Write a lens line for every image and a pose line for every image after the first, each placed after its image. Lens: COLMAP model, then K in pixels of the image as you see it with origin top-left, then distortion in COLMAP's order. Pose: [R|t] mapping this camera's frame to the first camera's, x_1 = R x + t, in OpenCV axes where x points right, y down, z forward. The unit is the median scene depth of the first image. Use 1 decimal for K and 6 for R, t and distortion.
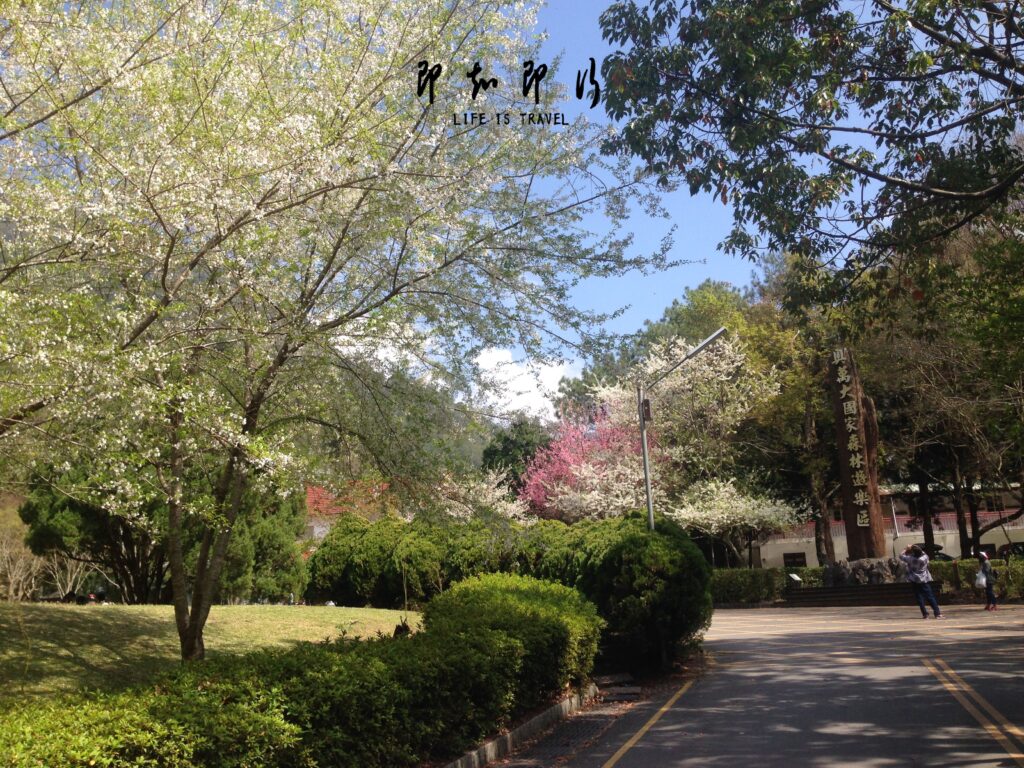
lens RADIAL K [[984.7, 0, 512.7], [0, 984.7, 382.8], [0, 0, 1]] dist [-0.004652, 0.000000]
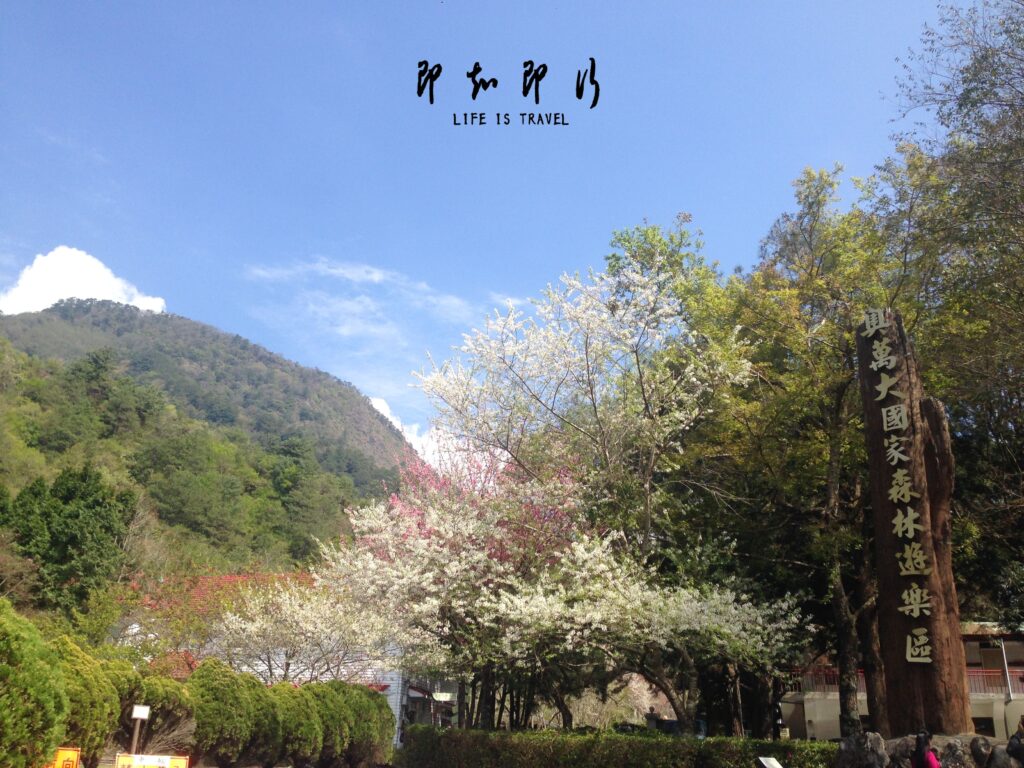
lens RADIAL K [[984.7, 0, 511.8], [0, 984.7, 386.5], [0, 0, 1]] dist [-0.004652, 0.000000]
pose [[0.993548, 0.037737, -0.106947, 0.203908], [-0.051363, 0.990487, -0.127663, 0.083555], [0.101112, 0.132332, 0.986035, 0.490657]]
